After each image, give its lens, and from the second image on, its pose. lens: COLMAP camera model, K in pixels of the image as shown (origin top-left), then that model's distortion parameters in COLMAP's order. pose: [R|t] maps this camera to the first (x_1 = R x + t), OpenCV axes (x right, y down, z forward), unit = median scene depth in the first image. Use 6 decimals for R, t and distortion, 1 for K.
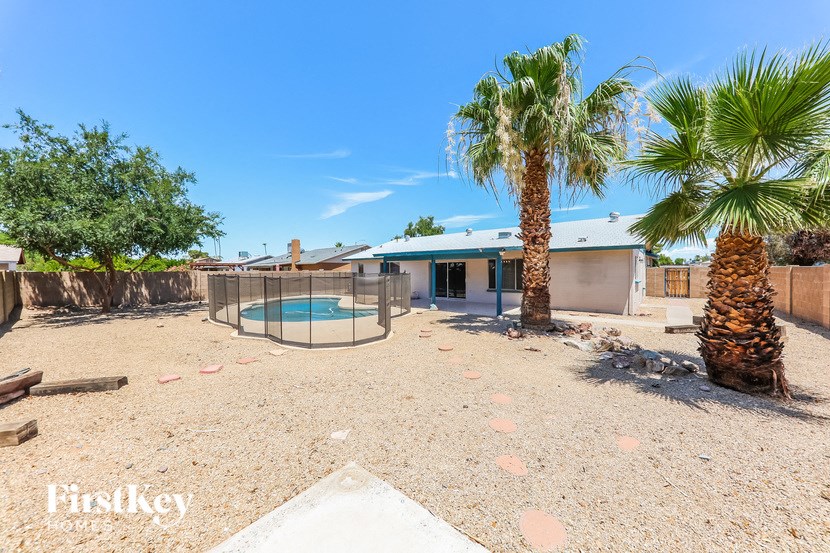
lens RADIAL K [[301.6, 0, 415.0], [0, 301.6, 276.5], [0, 0, 1]] dist [-0.000239, -0.000043]
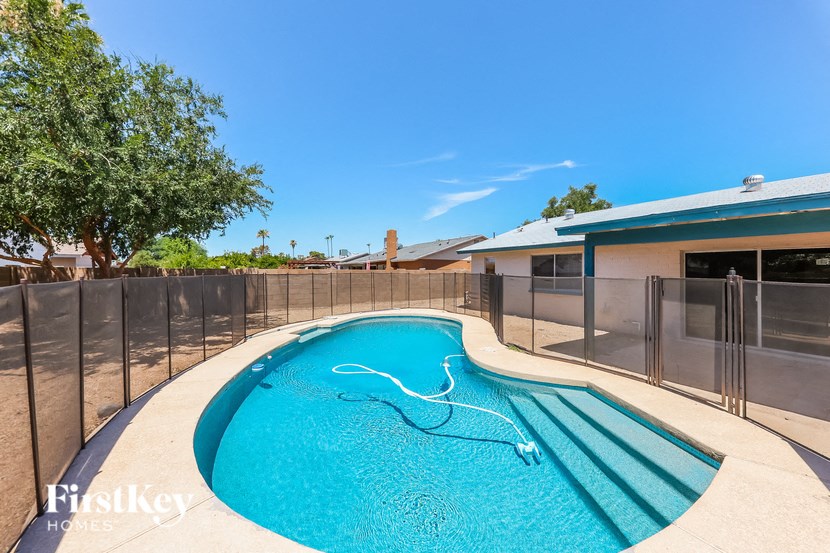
lens RADIAL K [[301.6, 0, 415.0], [0, 301.6, 276.5], [0, 0, 1]] dist [-0.000239, -0.000043]
pose [[0.946005, 0.018450, -0.323625, -0.075781], [-0.019829, 0.999803, -0.000963, -0.002130], [0.323544, 0.007328, 0.946185, 0.261374]]
